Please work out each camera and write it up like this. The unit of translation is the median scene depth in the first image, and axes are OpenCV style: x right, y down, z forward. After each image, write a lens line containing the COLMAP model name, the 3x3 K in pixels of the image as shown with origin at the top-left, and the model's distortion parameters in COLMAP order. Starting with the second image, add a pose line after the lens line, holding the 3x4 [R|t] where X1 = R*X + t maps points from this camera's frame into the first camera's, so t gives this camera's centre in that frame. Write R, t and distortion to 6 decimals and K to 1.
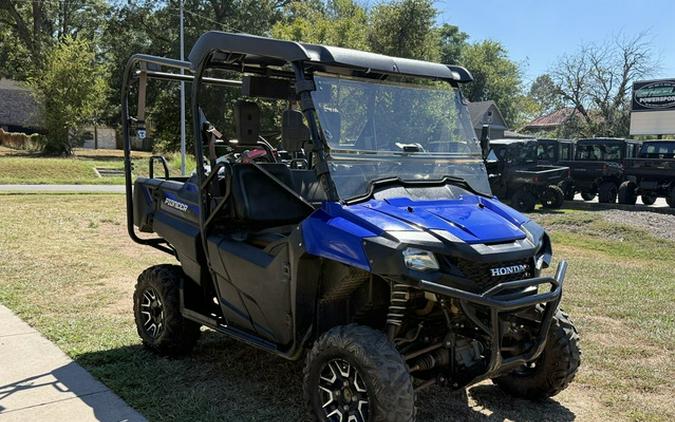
lens RADIAL K [[642.4, 0, 335.1], [0, 642.4, 256.6], [0, 0, 1]] dist [0.007027, -0.022372]
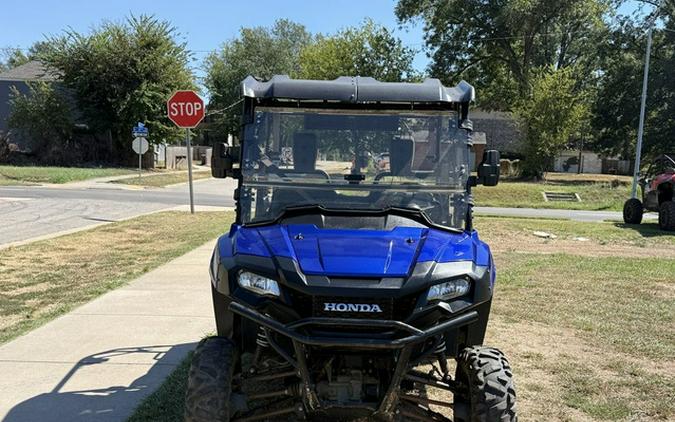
lens RADIAL K [[642.4, 0, 335.1], [0, 642.4, 256.6], [0, 0, 1]] dist [0.007027, -0.022372]
pose [[0.757315, 0.083761, -0.647656, 0.653997], [-0.108142, 0.994133, 0.002118, -0.040015], [0.644033, 0.068434, 0.761930, 0.202620]]
